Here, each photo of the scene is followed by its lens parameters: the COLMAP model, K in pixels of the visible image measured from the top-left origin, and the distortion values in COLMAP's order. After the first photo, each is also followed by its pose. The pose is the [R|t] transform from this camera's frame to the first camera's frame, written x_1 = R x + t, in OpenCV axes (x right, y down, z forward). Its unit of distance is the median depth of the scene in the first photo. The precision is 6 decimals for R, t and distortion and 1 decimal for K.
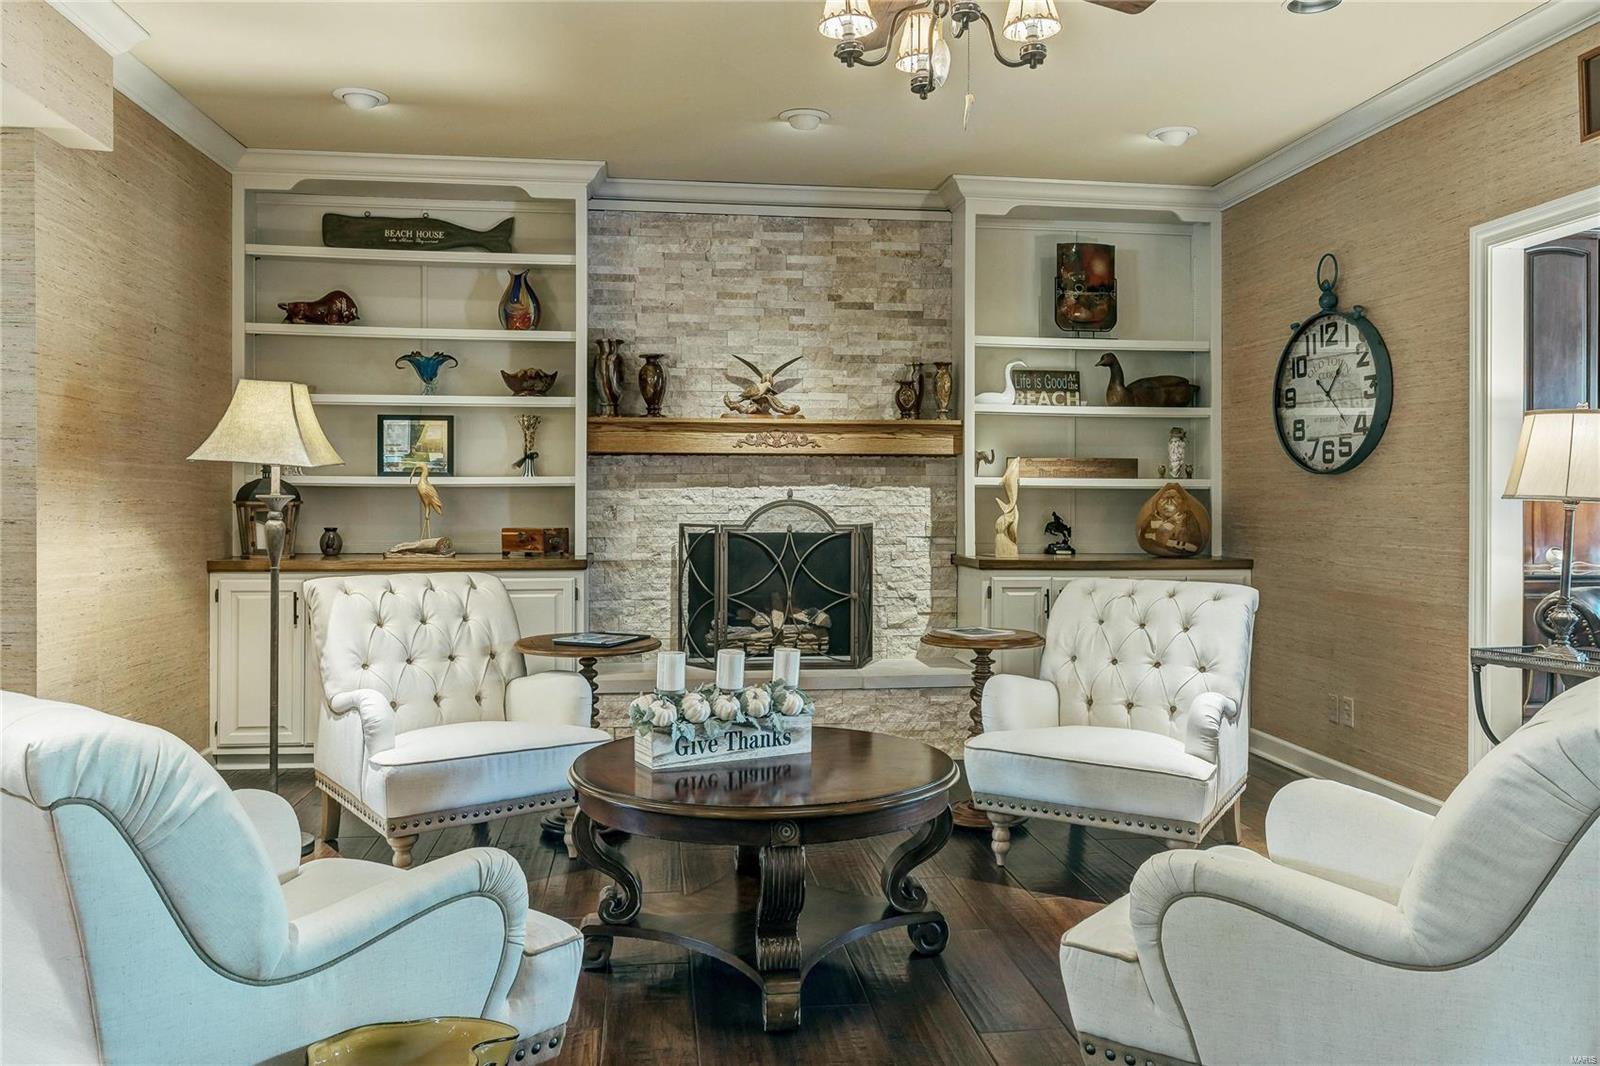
lens RADIAL K [[1246.3, 0, 800.7], [0, 1246.3, 521.2], [0, 0, 1]] dist [-0.013364, -0.008103]
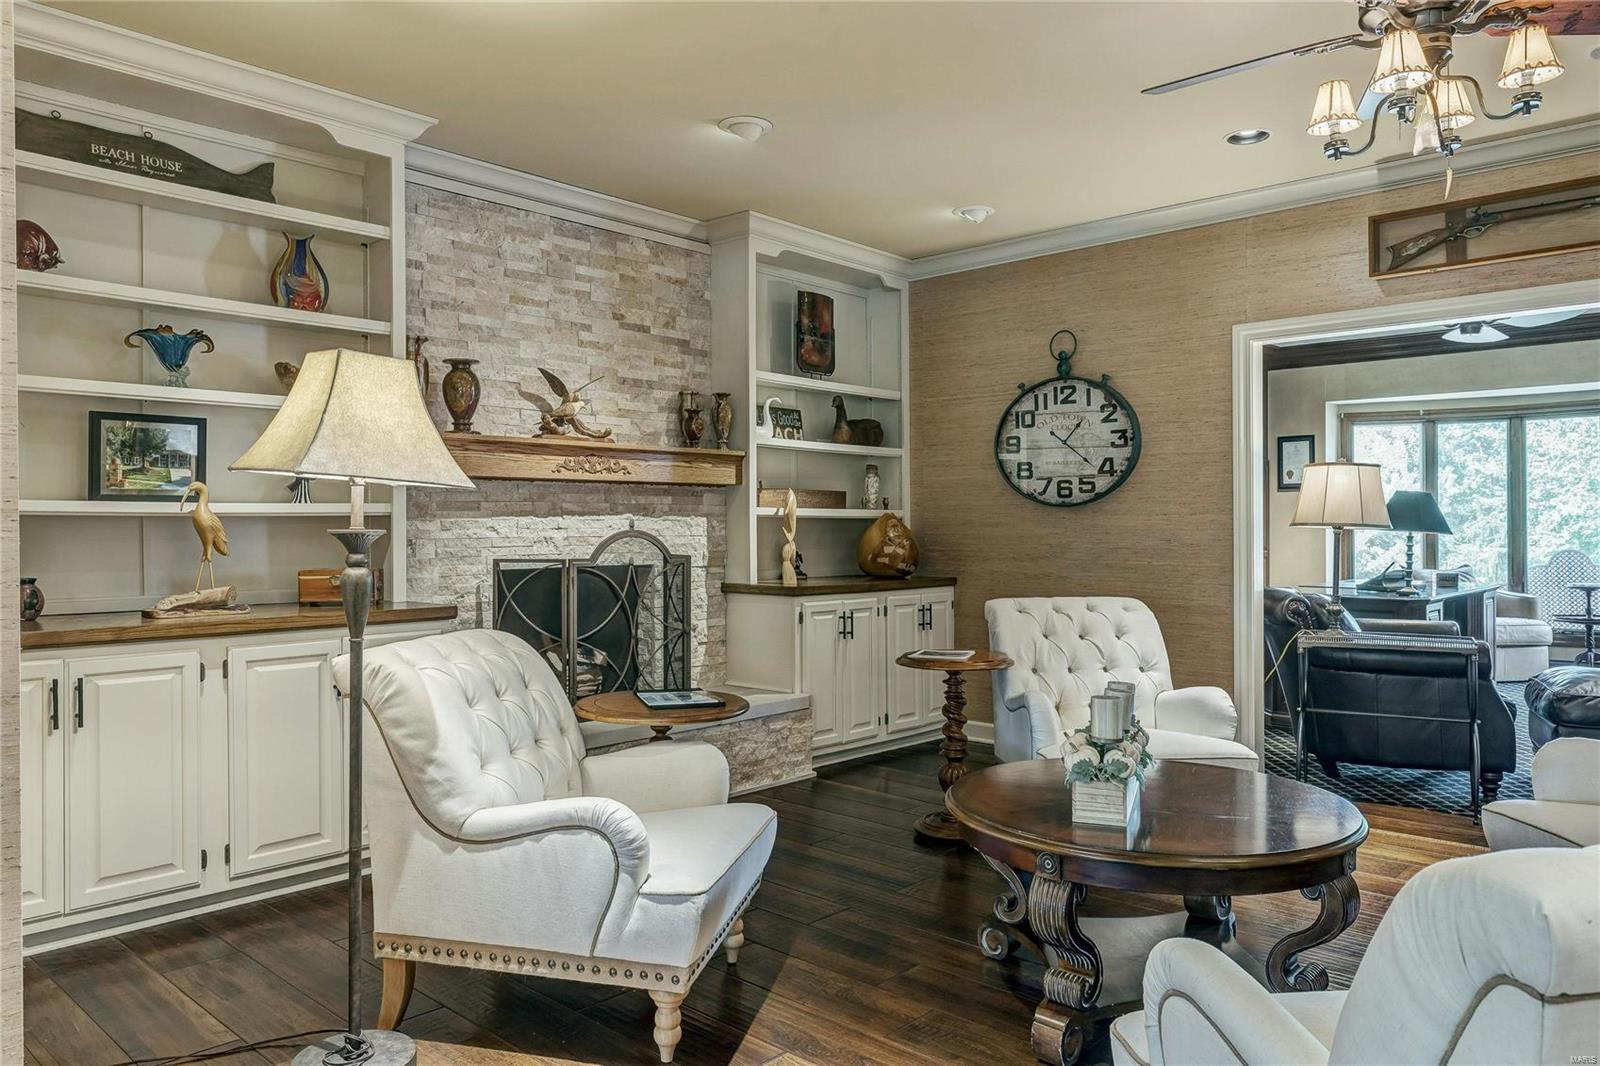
lens RADIAL K [[1120.1, 0, 802.5], [0, 1120.1, 536.4], [0, 0, 1]] dist [-0.003709, -0.006438]
pose [[0.758423, -0.010960, 0.651670, -0.435473], [0.016469, 0.999862, -0.002351, -0.008332], [-0.651554, 0.012515, 0.758499, 0.273224]]
